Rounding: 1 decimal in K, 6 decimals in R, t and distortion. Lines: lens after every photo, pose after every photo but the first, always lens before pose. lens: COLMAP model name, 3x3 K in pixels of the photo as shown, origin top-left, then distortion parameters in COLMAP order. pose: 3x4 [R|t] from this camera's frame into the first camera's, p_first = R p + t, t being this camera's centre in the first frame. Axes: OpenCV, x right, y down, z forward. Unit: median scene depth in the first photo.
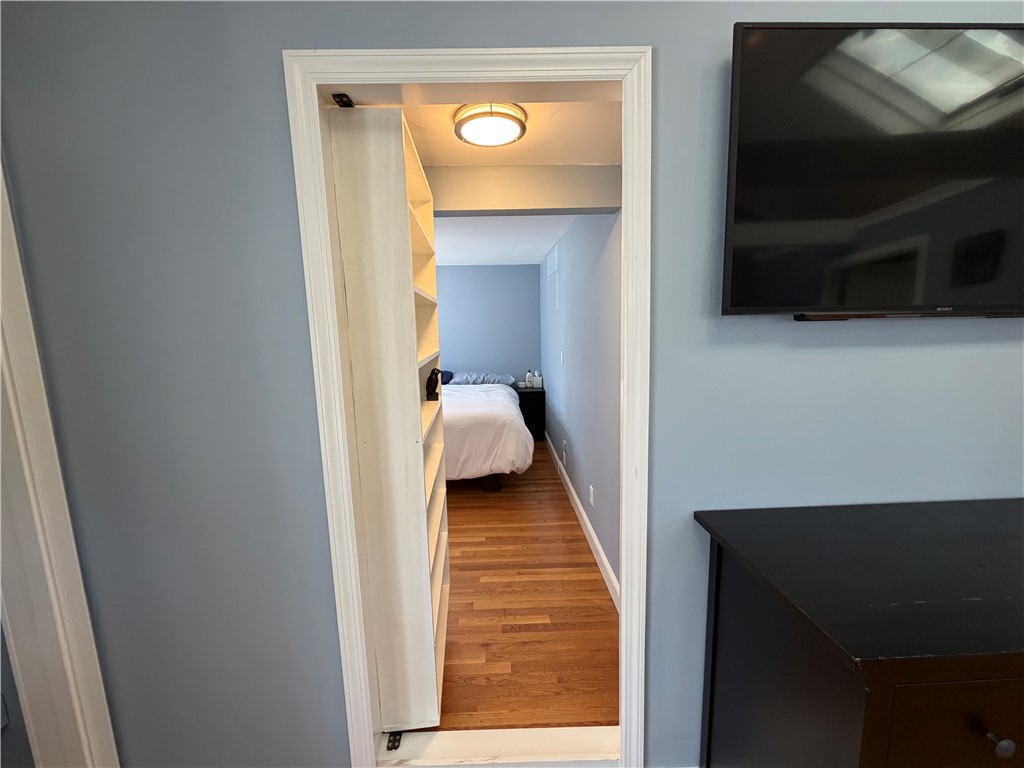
lens RADIAL K [[409.2, 0, 512.0], [0, 409.2, 384.0], [0, 0, 1]] dist [0.001319, 0.000034]
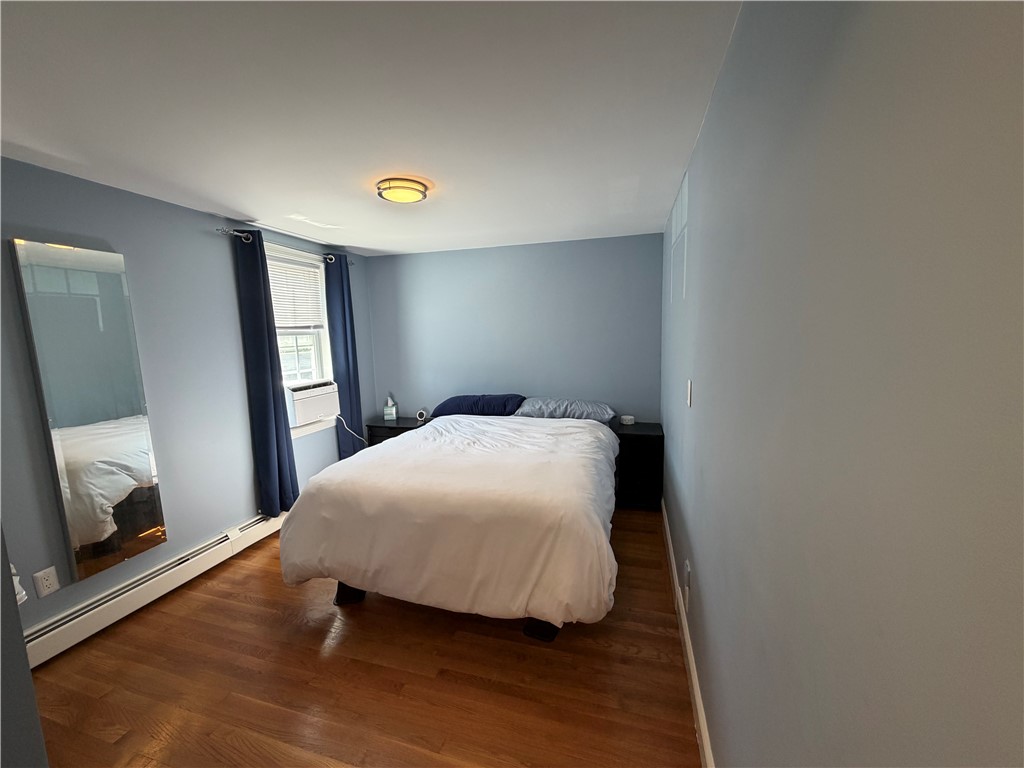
lens RADIAL K [[409.2, 0, 512.0], [0, 409.2, 384.0], [0, 0, 1]] dist [0.001319, 0.000034]
pose [[0.948482, 0.034288, -0.314969, 0.062463], [-0.038067, 0.999258, -0.005851, -0.053367], [0.314535, 0.017539, 0.949084, 0.384213]]
